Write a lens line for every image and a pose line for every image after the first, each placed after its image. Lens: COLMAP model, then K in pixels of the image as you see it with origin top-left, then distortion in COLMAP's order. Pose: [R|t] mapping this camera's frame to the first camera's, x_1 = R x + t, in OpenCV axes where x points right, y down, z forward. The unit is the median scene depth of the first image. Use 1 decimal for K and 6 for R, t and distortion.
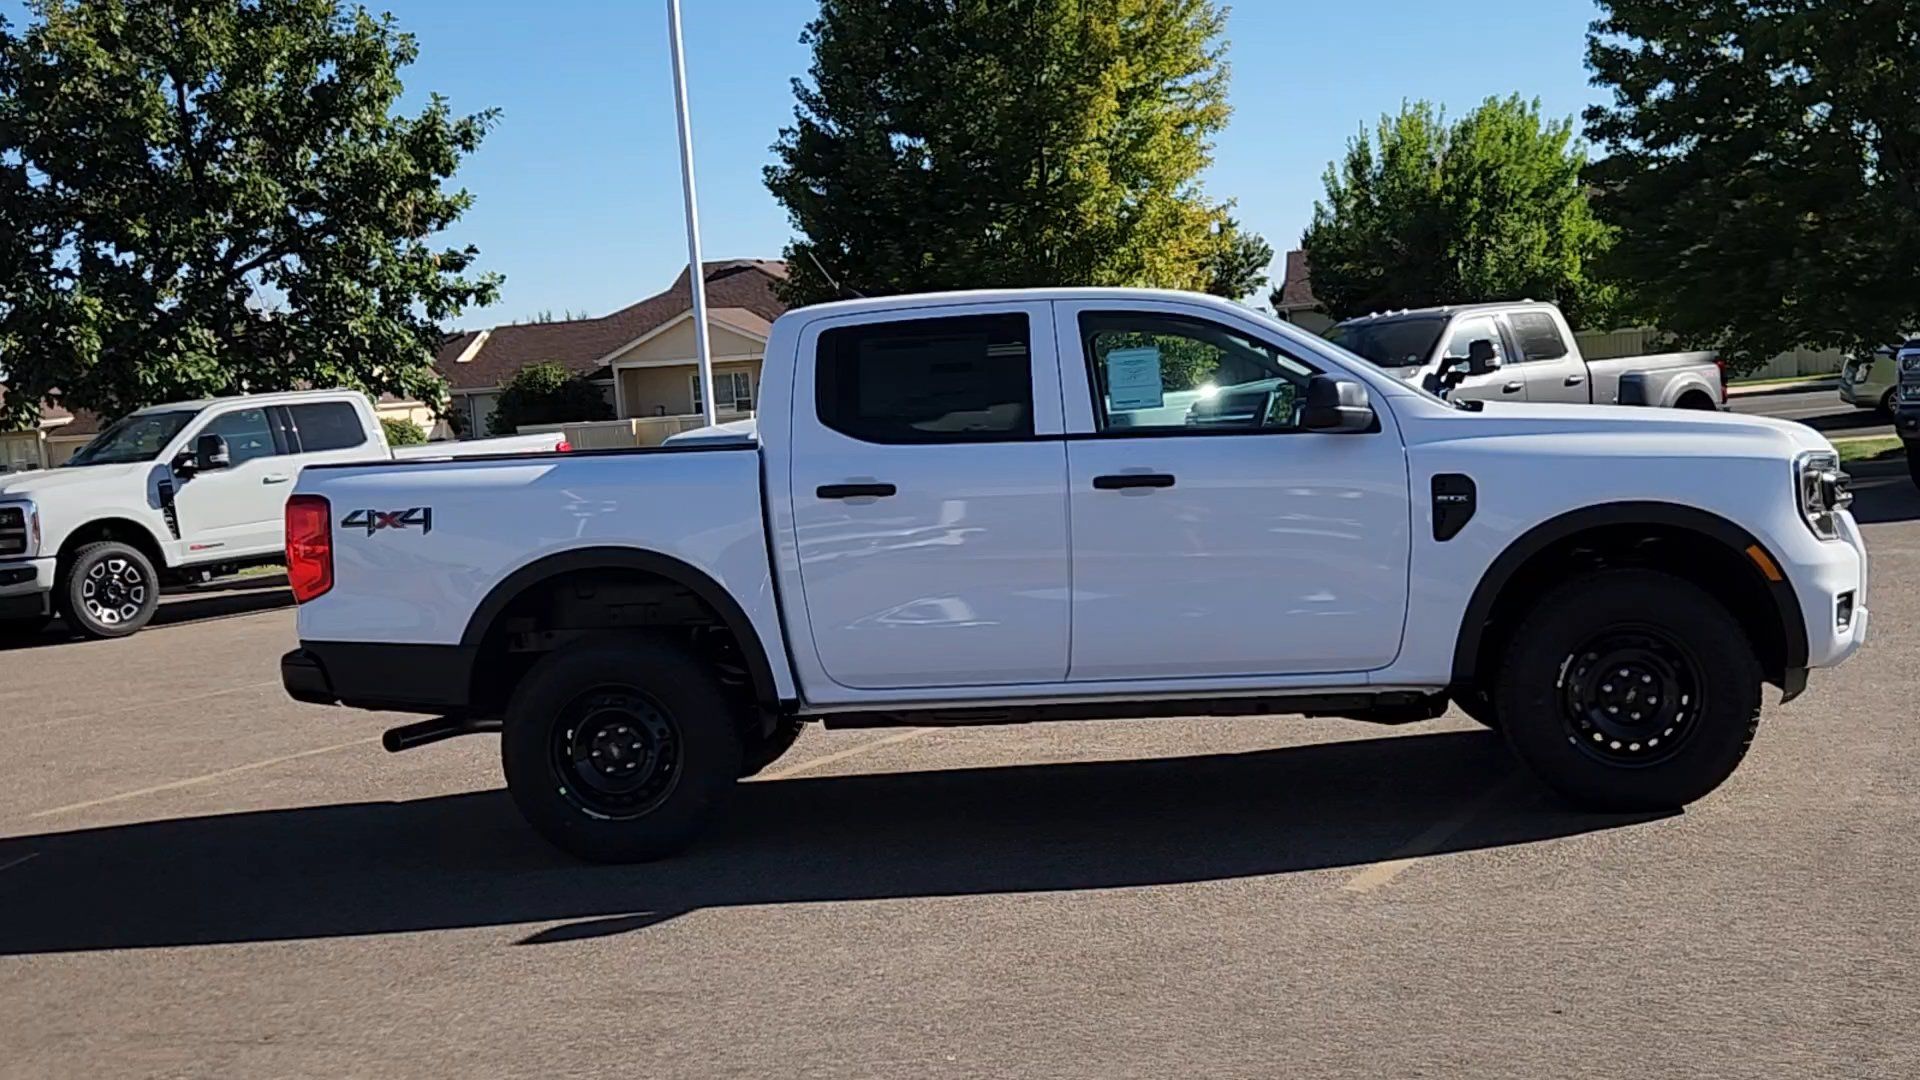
lens RADIAL K [[2060.0, 0, 948.6], [0, 2060.0, 542.4], [0, 0, 1]] dist [0.030463, 0.000000]
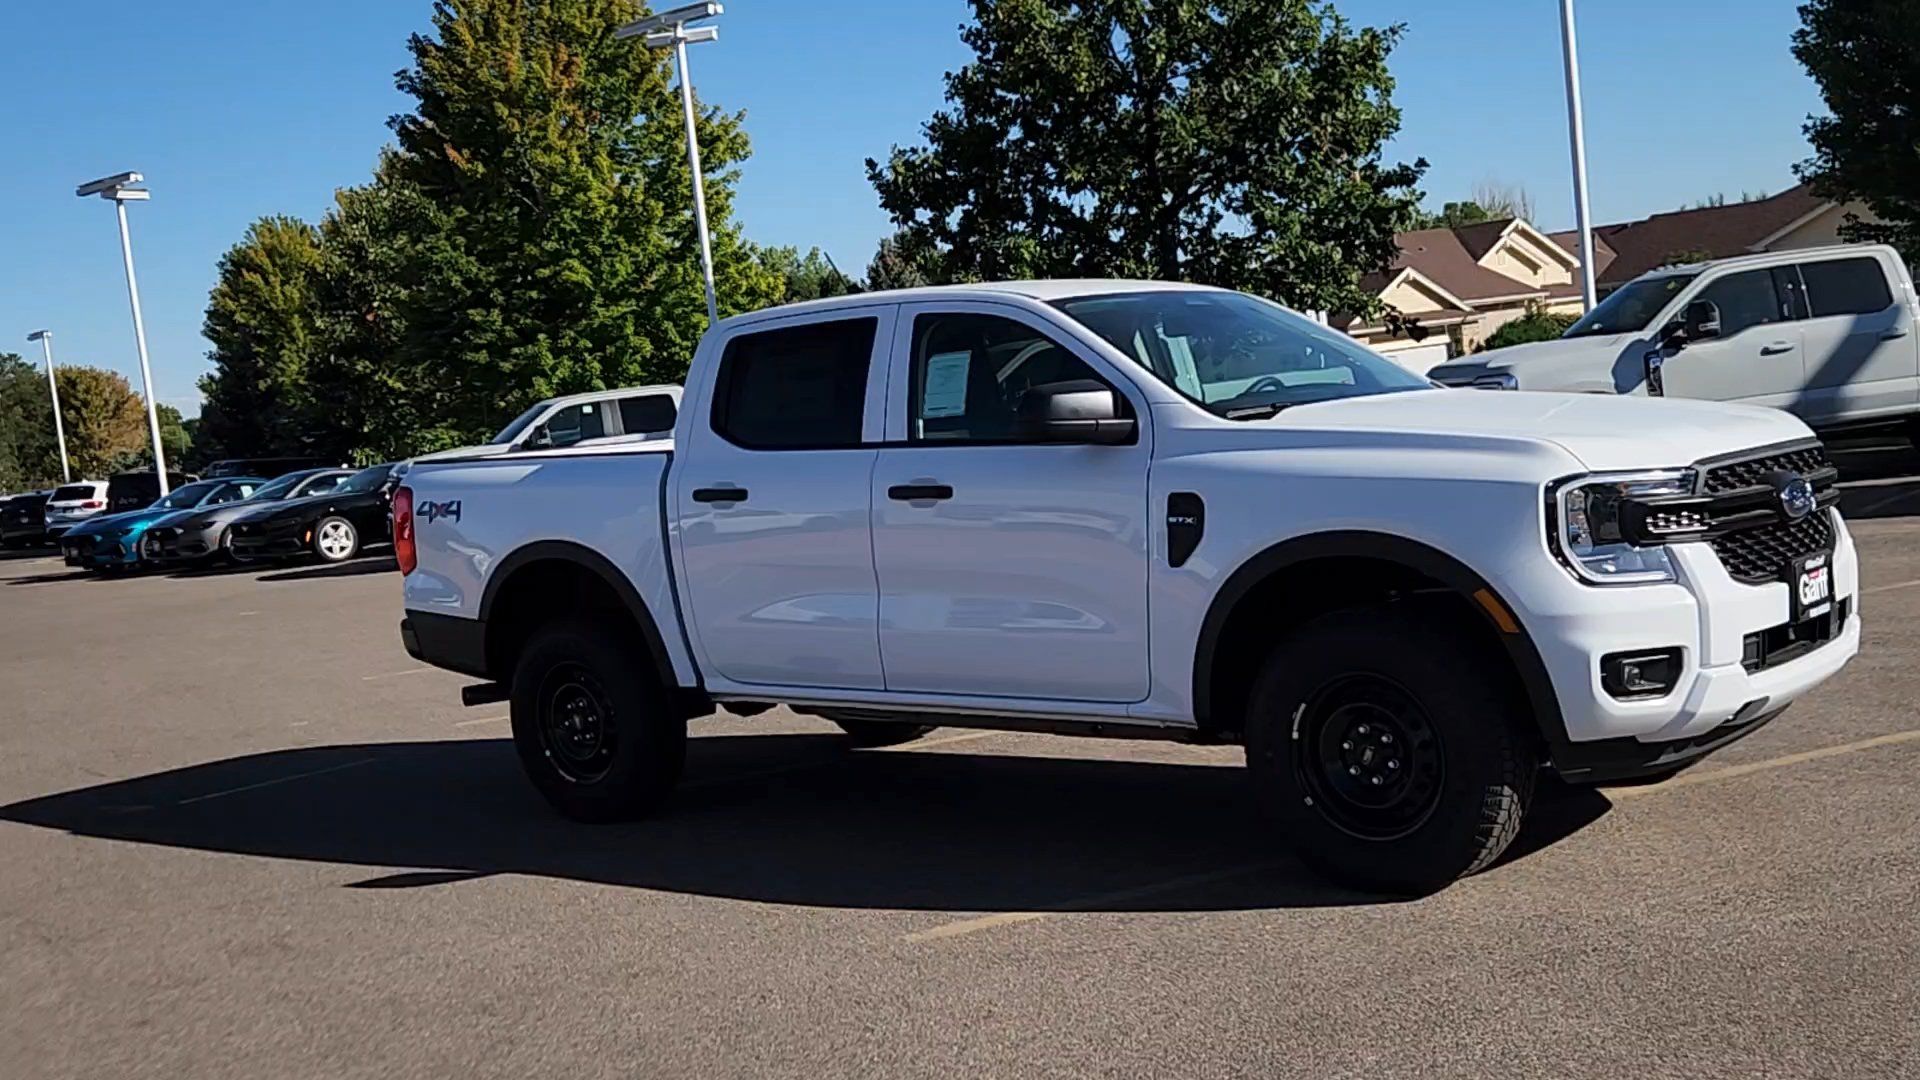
lens RADIAL K [[2060.0, 0, 955.5], [0, 2060.0, 547.7], [0, 0, 1]] dist [0.030463, 0.000000]
pose [[0.827214, 0.033180, -0.560907, 0.627673], [-0.001225, 0.998359, 0.057250, -0.057077], [0.561886, -0.046671, 0.825897, 0.193285]]
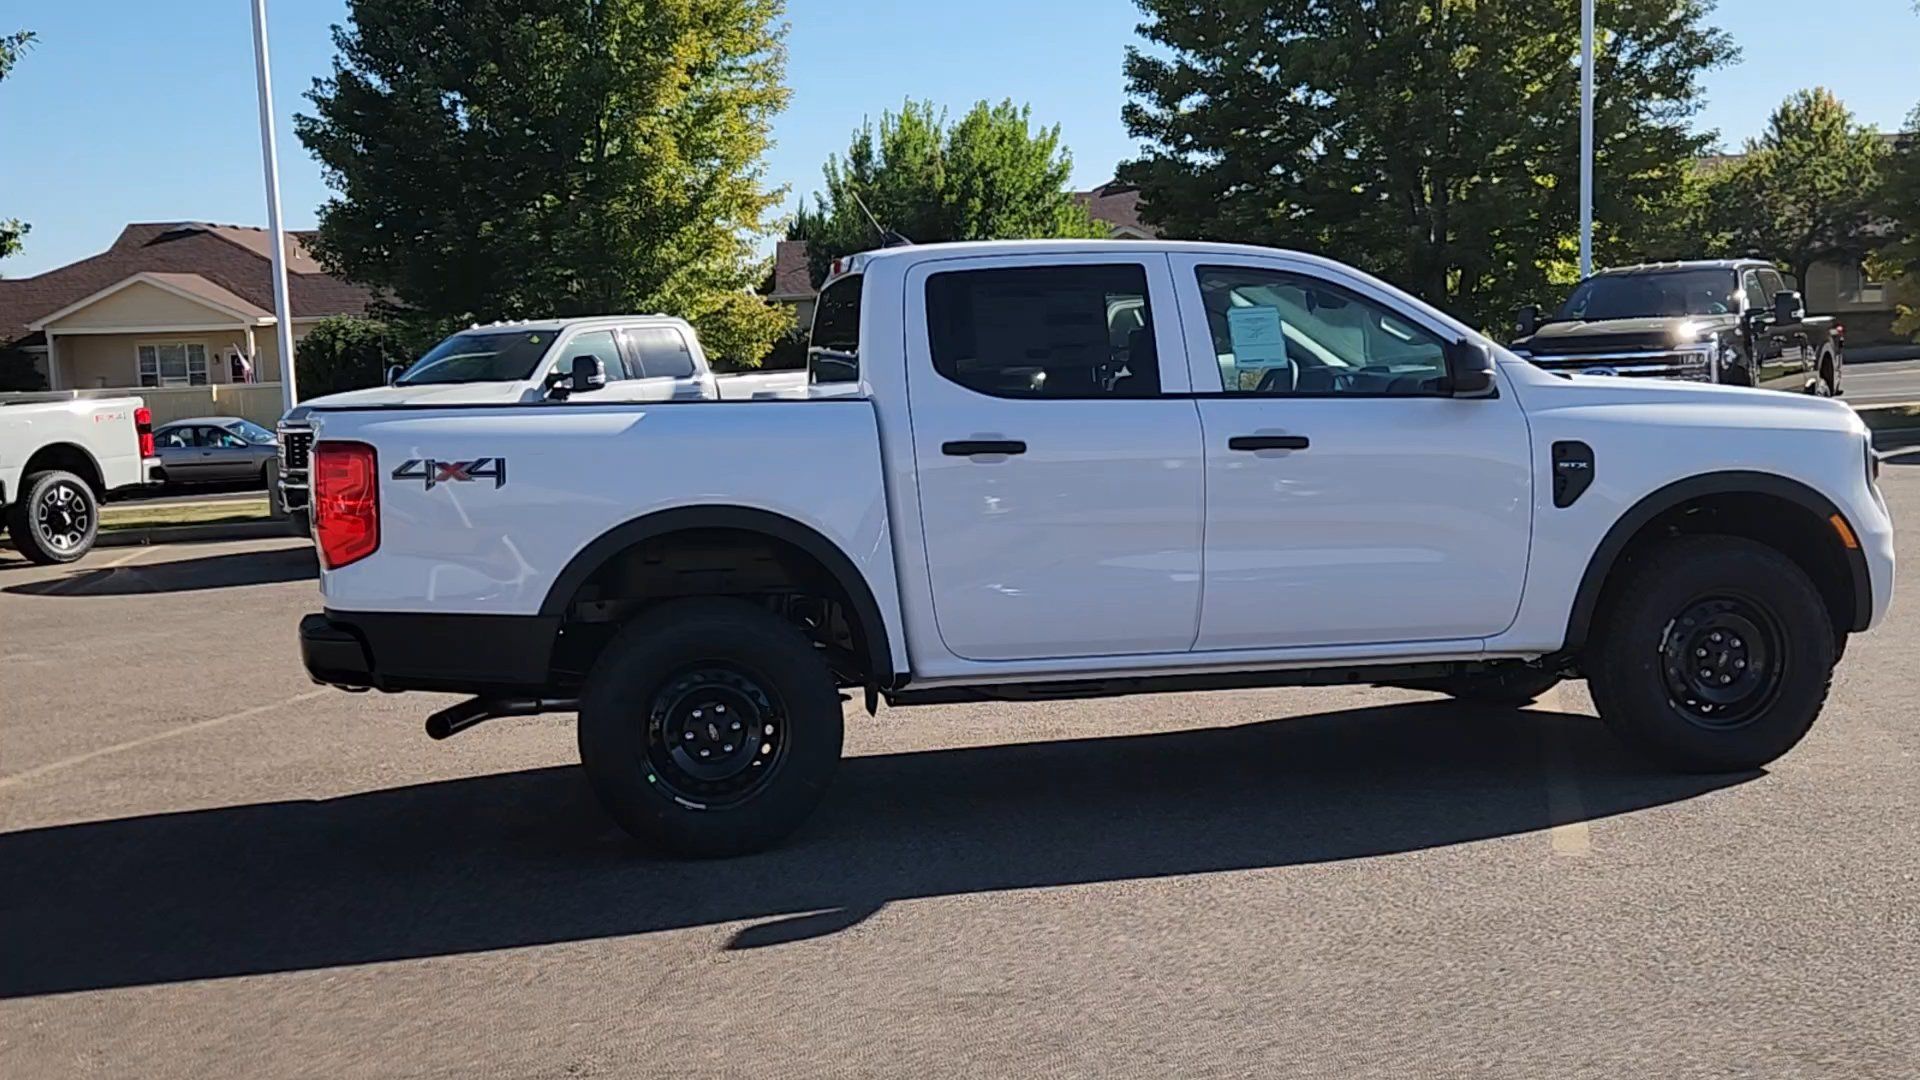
lens RADIAL K [[2060.0, 0, 949.1], [0, 2060.0, 545.8], [0, 0, 1]] dist [0.030463, 0.000000]
pose [[0.961444, 0.005883, 0.274939, -0.307139], [-0.007557, 0.999959, 0.005029, 0.014314], [-0.274898, -0.006913, 0.961449, 0.108204]]
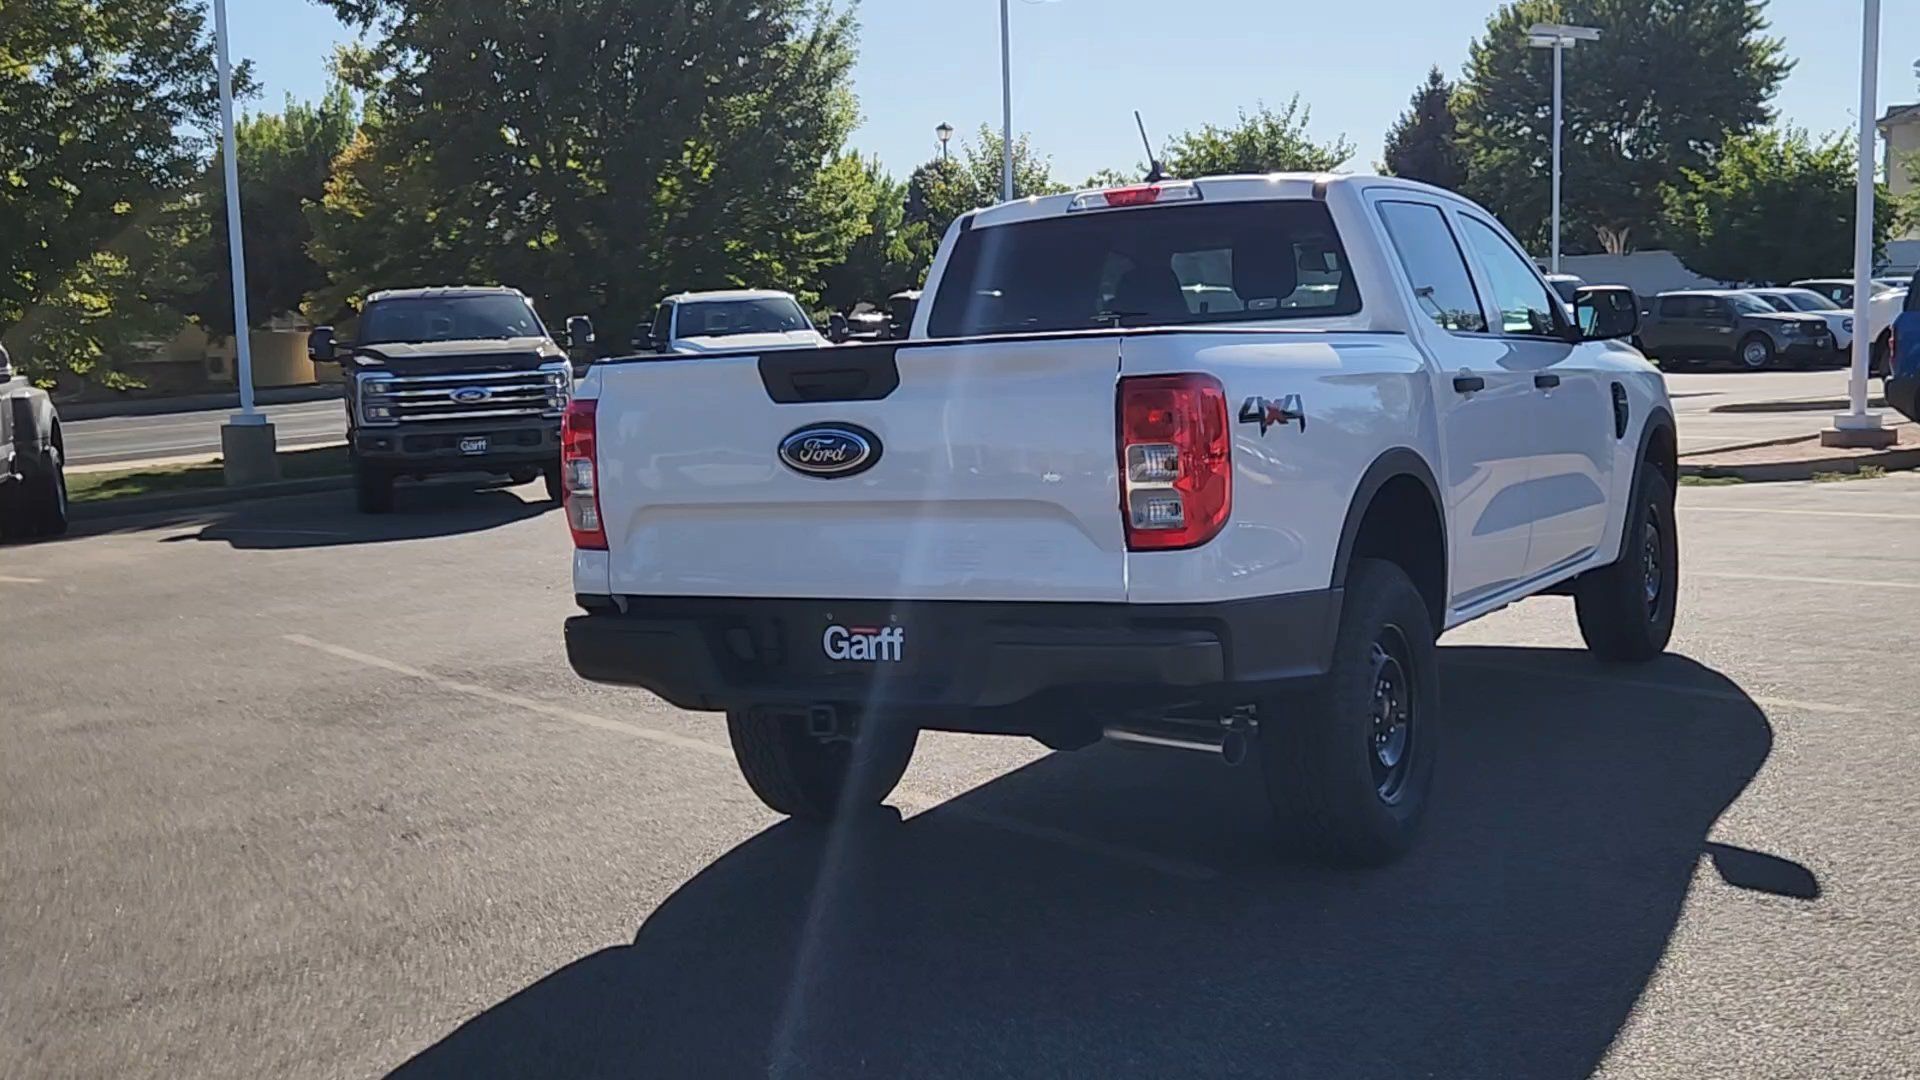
lens RADIAL K [[2060.0, 0, 953.1], [0, 2060.0, 549.9], [0, 0, 1]] dist [0.030463, 0.000000]
pose [[0.415657, -0.042449, 0.908530, -0.923692], [0.078872, 0.996830, 0.010490, 0.018589], [-0.906095, 0.067297, 0.417687, 0.812518]]
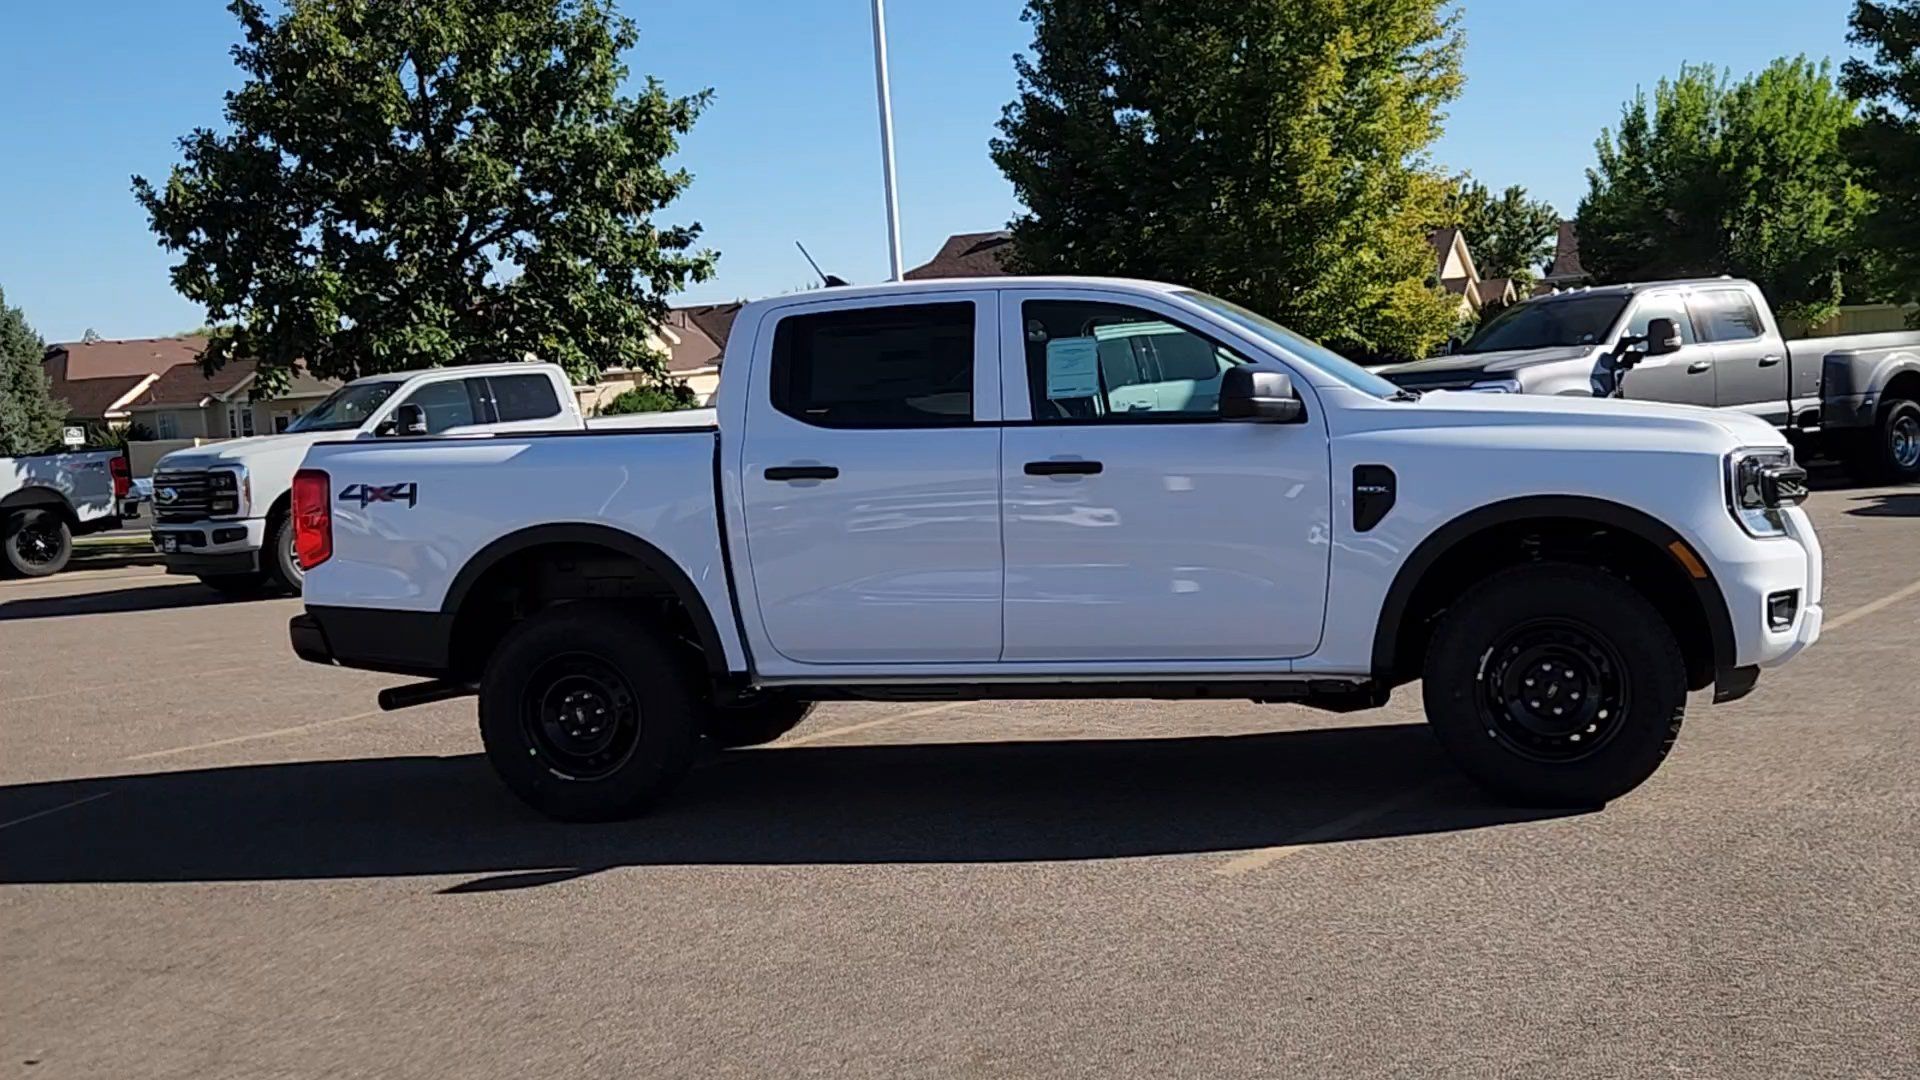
lens RADIAL K [[2060.0, 0, 953.4], [0, 2060.0, 536.8], [0, 0, 1]] dist [0.030463, 0.000000]
pose [[0.990568, 0.017867, -0.135853, 0.168744], [-0.016274, 0.999785, 0.012828, -0.007276], [0.136053, -0.010496, 0.990646, -0.020699]]
